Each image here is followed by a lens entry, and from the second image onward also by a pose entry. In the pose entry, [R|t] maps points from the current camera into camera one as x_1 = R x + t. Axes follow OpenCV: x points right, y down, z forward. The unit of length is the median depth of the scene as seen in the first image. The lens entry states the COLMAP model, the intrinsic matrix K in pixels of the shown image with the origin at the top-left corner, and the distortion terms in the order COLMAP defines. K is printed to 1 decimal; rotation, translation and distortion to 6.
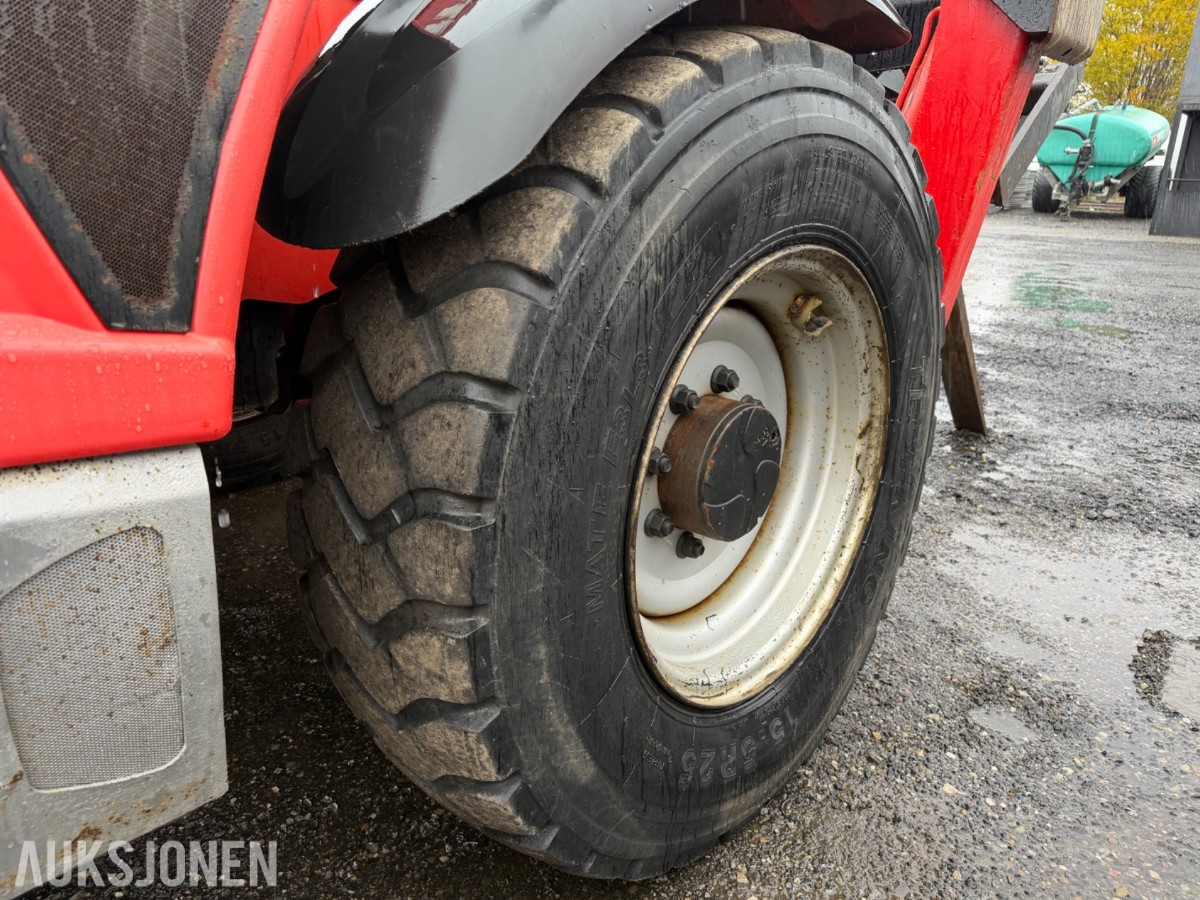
lens RADIAL K [[867.9, 0, 605.9], [0, 867.9, 446.0], [0, 0, 1]] dist [0.002278, -0.001554]
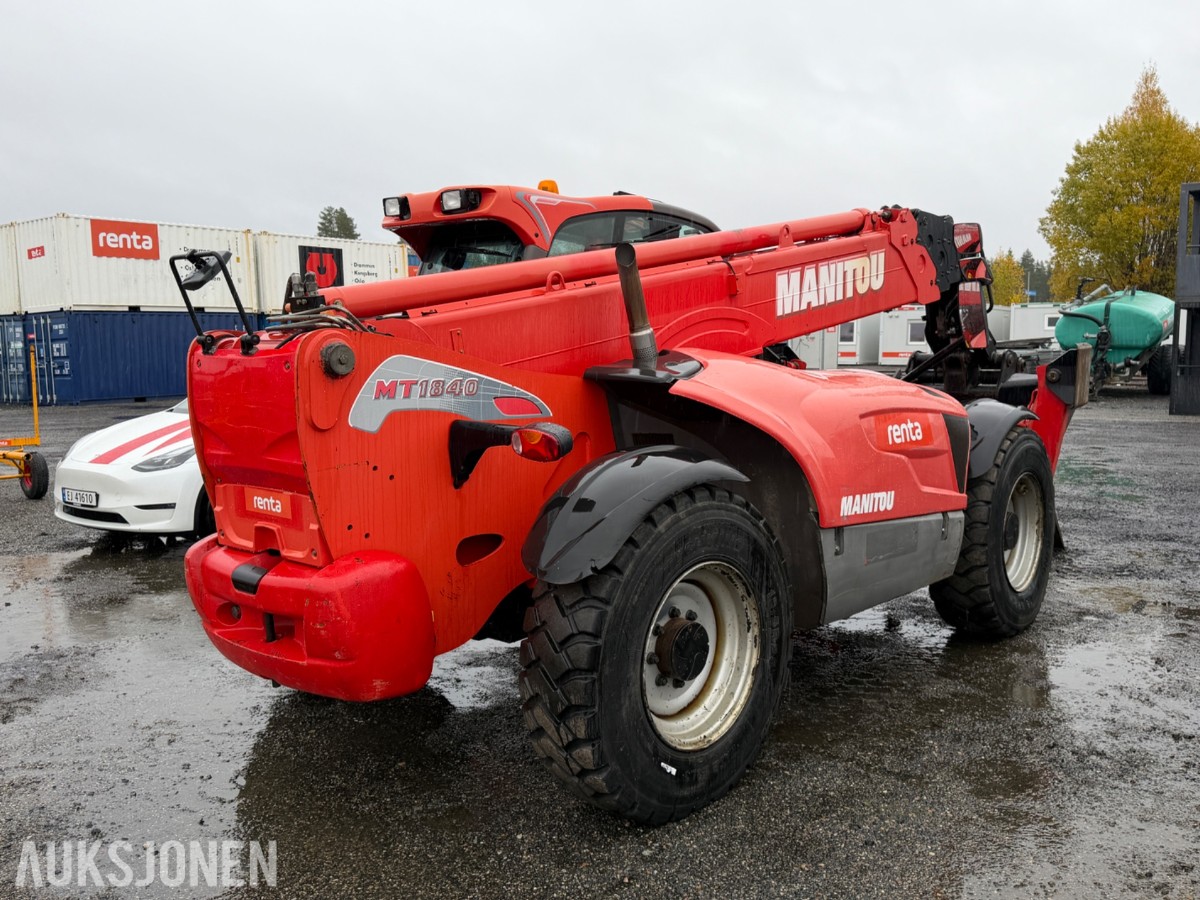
lens RADIAL K [[1044.8, 0, 626.4], [0, 1044.8, 437.1], [0, 0, 1]] dist [0.053355, -0.072418]
pose [[0.997974, -0.035058, 0.053091, -0.565089], [0.045740, 0.975384, -0.215719, 0.175933], [-0.044221, 0.217711, 0.975011, -1.126492]]
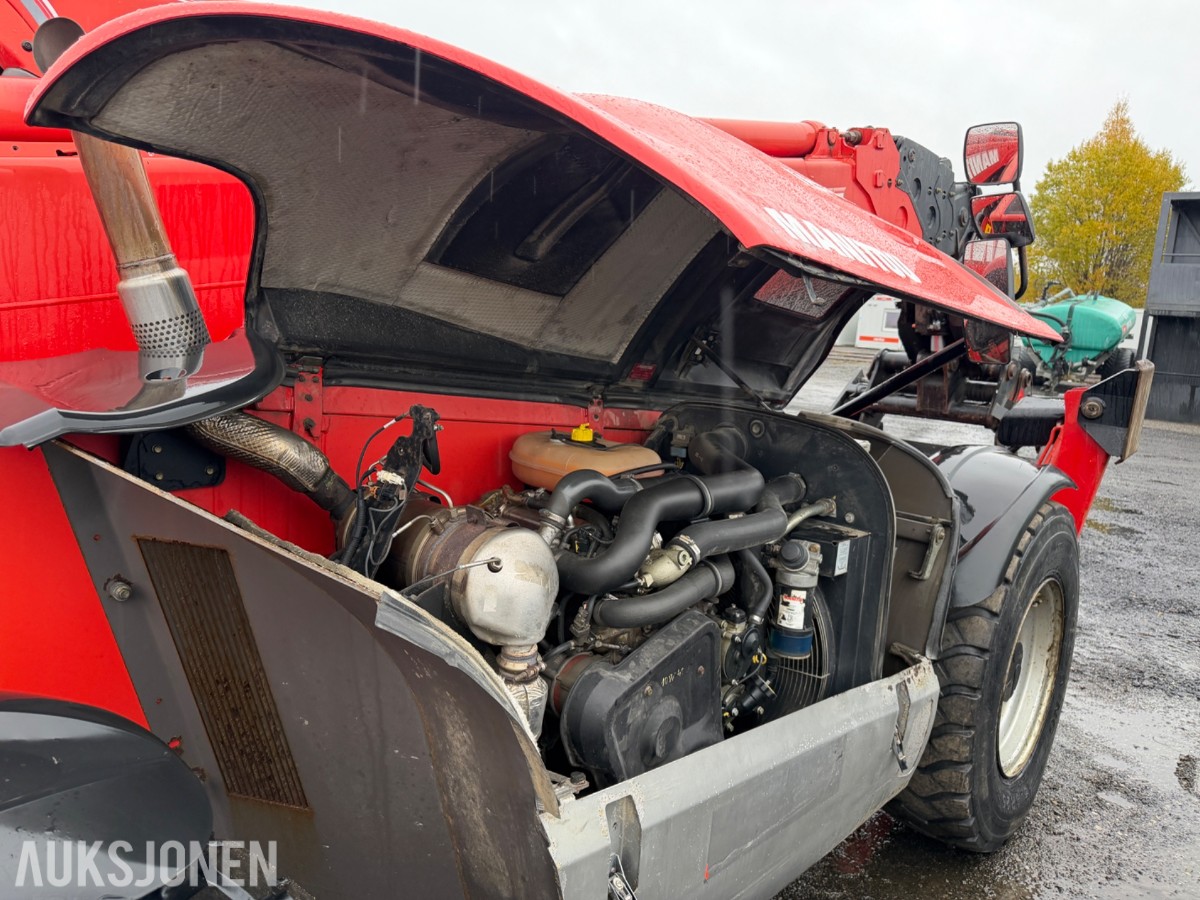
lens RADIAL K [[850.5, 0, 607.5], [0, 850.5, 450.2], [0, 0, 1]] dist [0.021772, -0.024802]
pose [[0.999329, 0.034327, 0.012768, -0.304889], [-0.032104, 0.988810, -0.145686, -0.057856], [-0.017626, 0.145179, 0.989248, -0.410997]]
